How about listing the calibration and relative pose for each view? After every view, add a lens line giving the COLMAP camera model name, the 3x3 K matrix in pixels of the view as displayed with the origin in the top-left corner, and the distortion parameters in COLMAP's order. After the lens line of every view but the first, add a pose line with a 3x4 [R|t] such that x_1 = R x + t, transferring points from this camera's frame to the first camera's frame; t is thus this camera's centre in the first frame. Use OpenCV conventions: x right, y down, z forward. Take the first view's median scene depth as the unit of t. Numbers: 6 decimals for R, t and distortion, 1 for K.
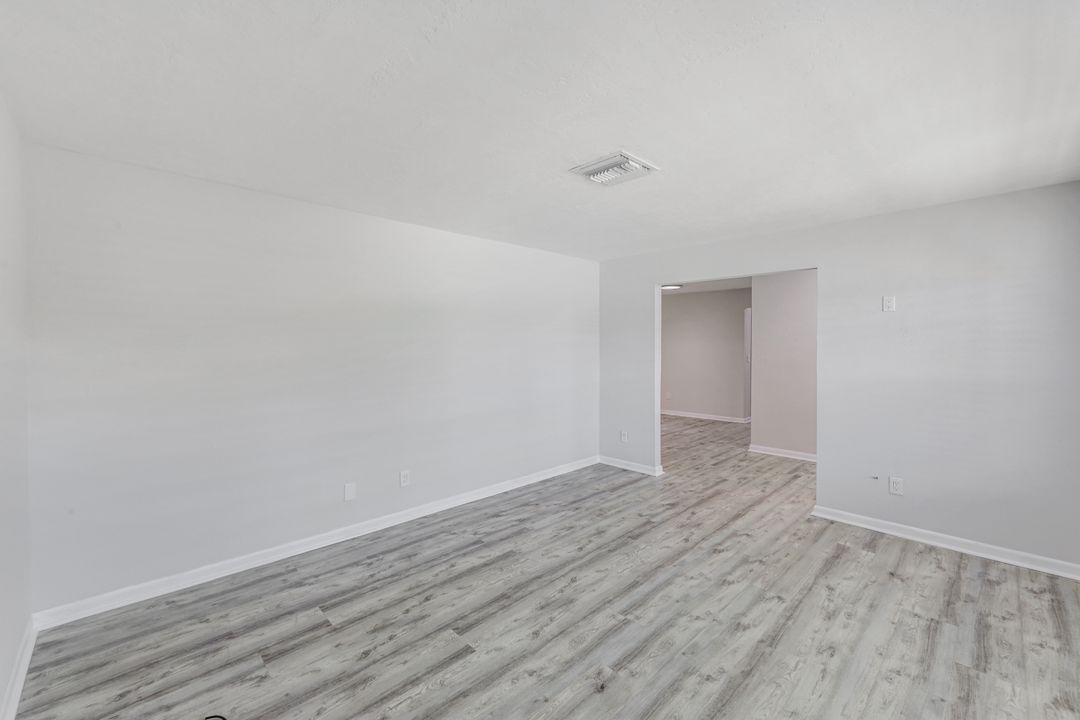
lens RADIAL K [[439.2, 0, 536.9], [0, 439.2, 352.3], [0, 0, 1]] dist [0.000046, 0.000005]
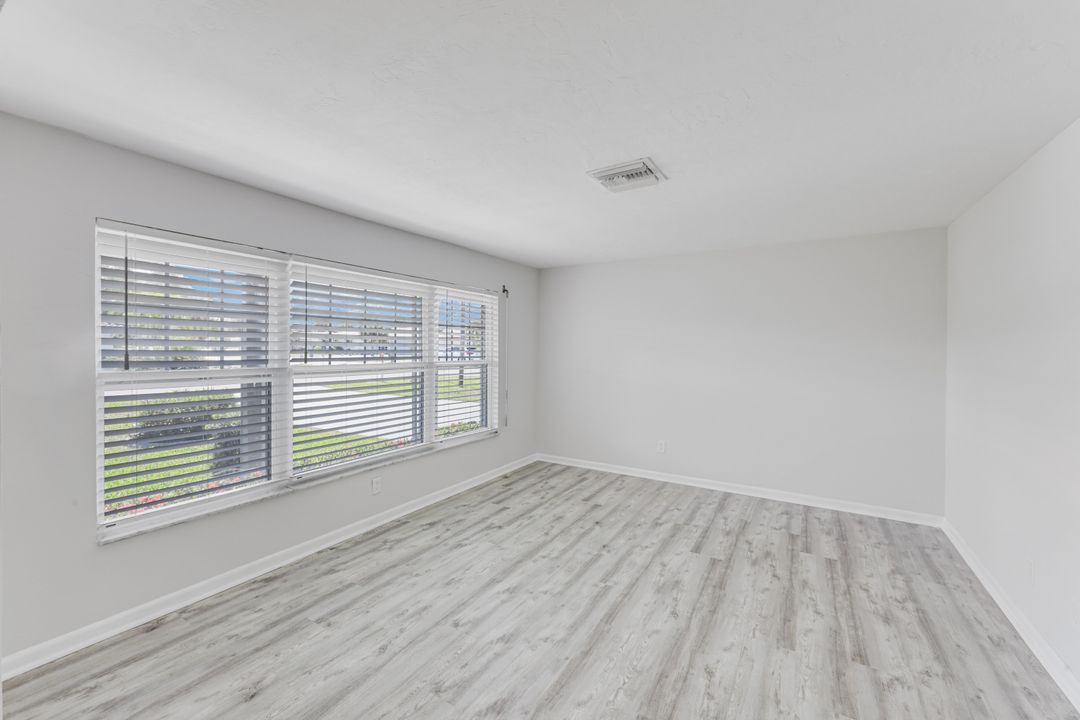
lens RADIAL K [[439.2, 0, 536.9], [0, 439.2, 352.3], [0, 0, 1]] dist [0.000046, 0.000005]
pose [[-0.968063, -0.001717, -0.250702, 0.569638], [-0.009770, 0.999475, 0.030880, -0.034901], [0.250517, 0.032343, -0.967572, 1.751315]]
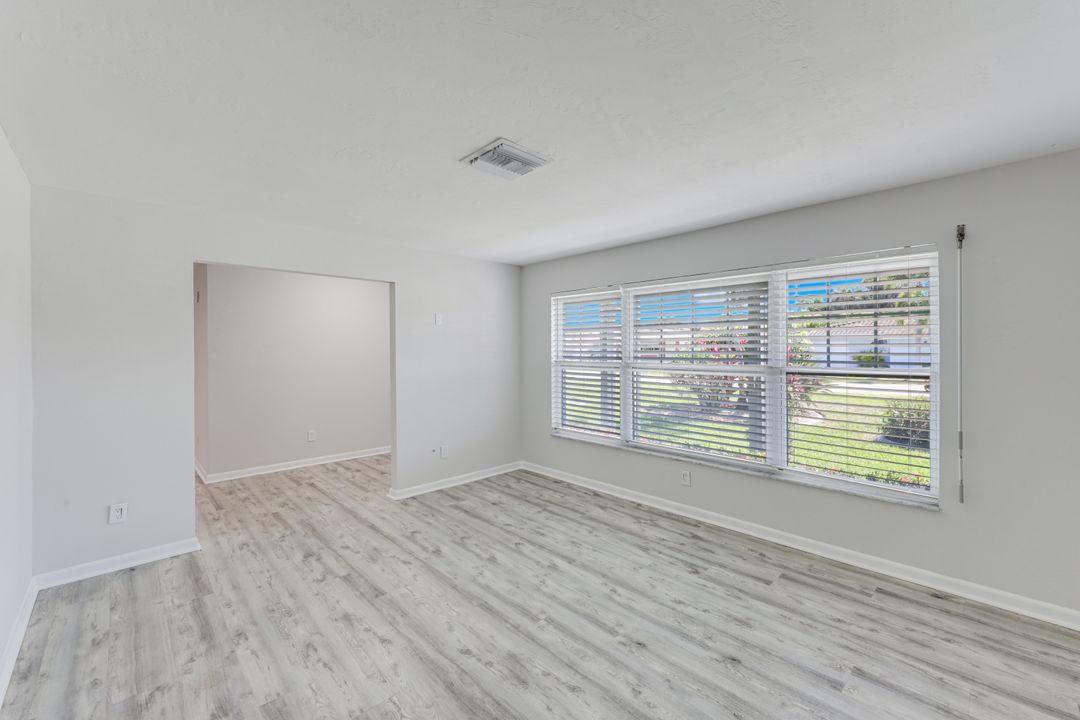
lens RADIAL K [[439.2, 0, 536.9], [0, 439.2, 352.3], [0, 0, 1]] dist [0.000046, 0.000005]
pose [[0.004417, -0.006537, 0.999969, -0.683129], [0.023558, 0.999702, 0.006431, -0.013862], [-0.999713, 0.023529, 0.004569, 0.847331]]
